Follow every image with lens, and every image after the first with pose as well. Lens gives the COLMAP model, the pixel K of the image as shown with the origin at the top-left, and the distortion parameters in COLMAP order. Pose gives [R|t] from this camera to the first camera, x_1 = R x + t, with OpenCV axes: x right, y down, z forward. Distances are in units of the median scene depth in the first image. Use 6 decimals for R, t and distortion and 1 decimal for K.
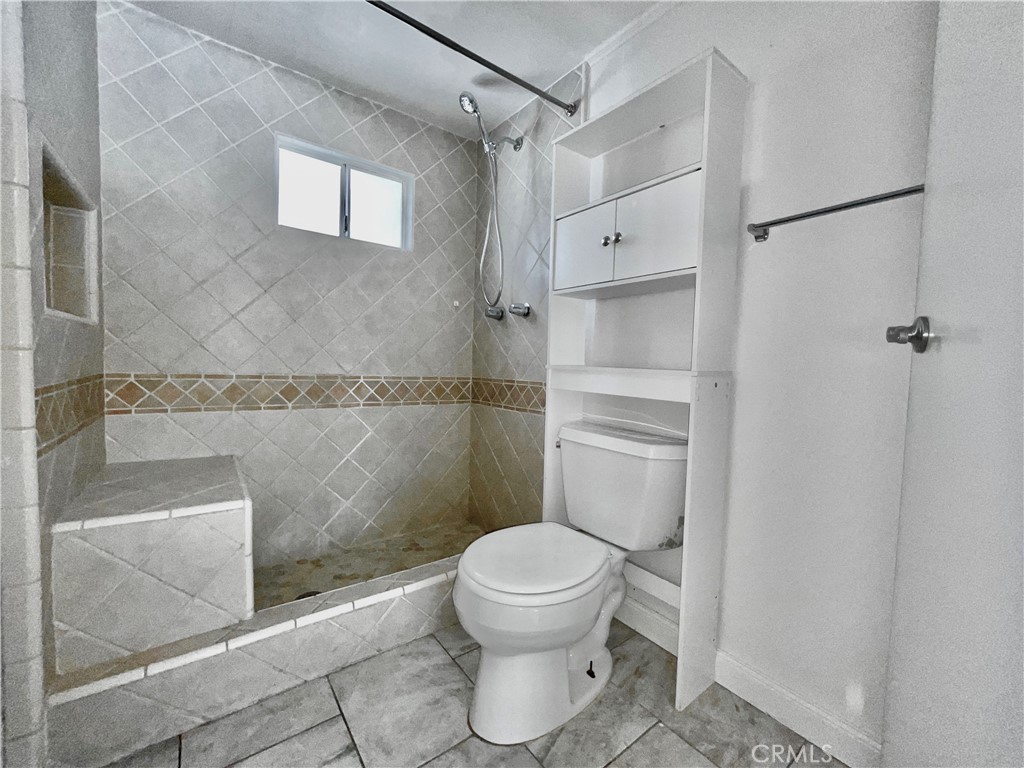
lens RADIAL K [[413.5, 0, 510.6], [0, 413.5, 384.7], [0, 0, 1]] dist [-0.006340, -0.000707]
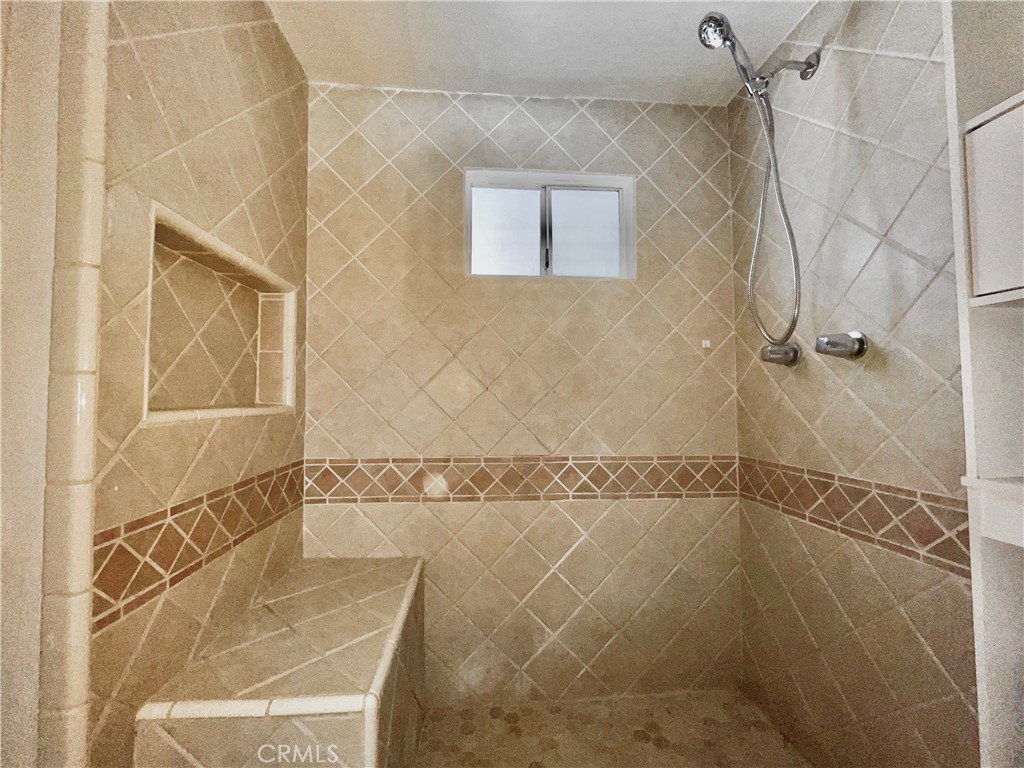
lens RADIAL K [[413.5, 0, 508.5], [0, 413.5, 381.7], [0, 0, 1]] dist [-0.006340, -0.000707]
pose [[0.845939, -0.055231, -0.530413, -0.061980], [0.000651, 0.994729, -0.102540, -0.081867], [0.533280, 0.086397, 0.841515, 0.334383]]
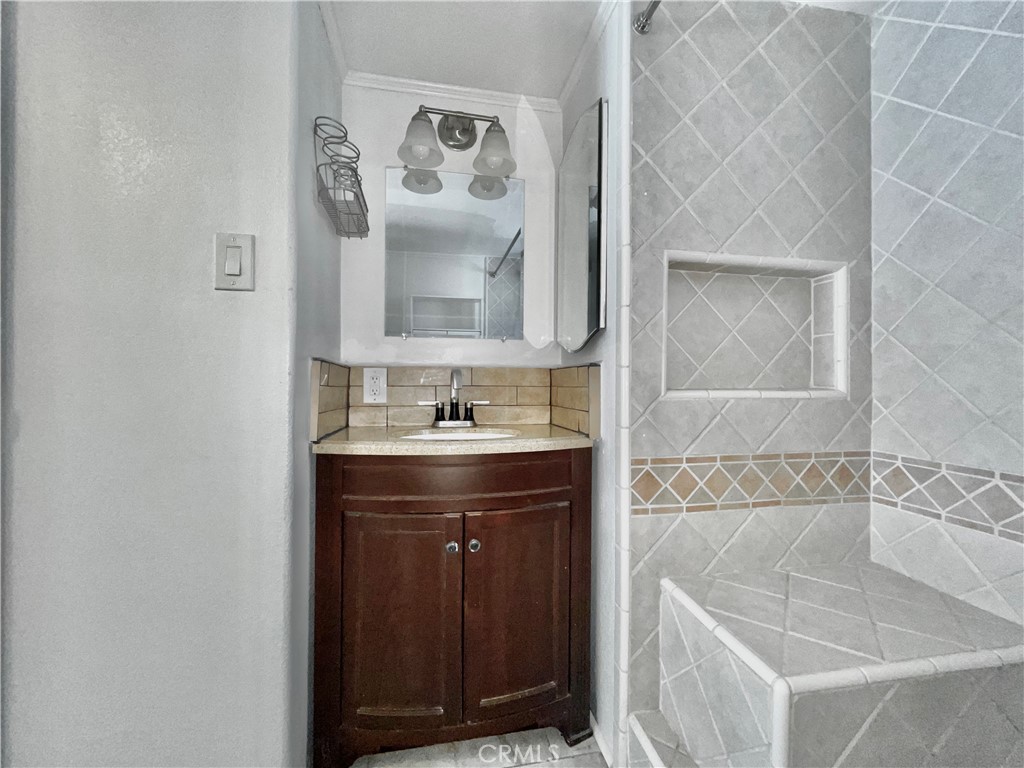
lens RADIAL K [[413.5, 0, 513.1], [0, 413.5, 381.6], [0, 0, 1]] dist [-0.006340, -0.000707]
pose [[-0.443540, -0.034216, -0.895601, 0.071053], [-0.069455, 0.997578, -0.003715, -0.088291], [0.893560, 0.060556, -0.444842, 0.543585]]
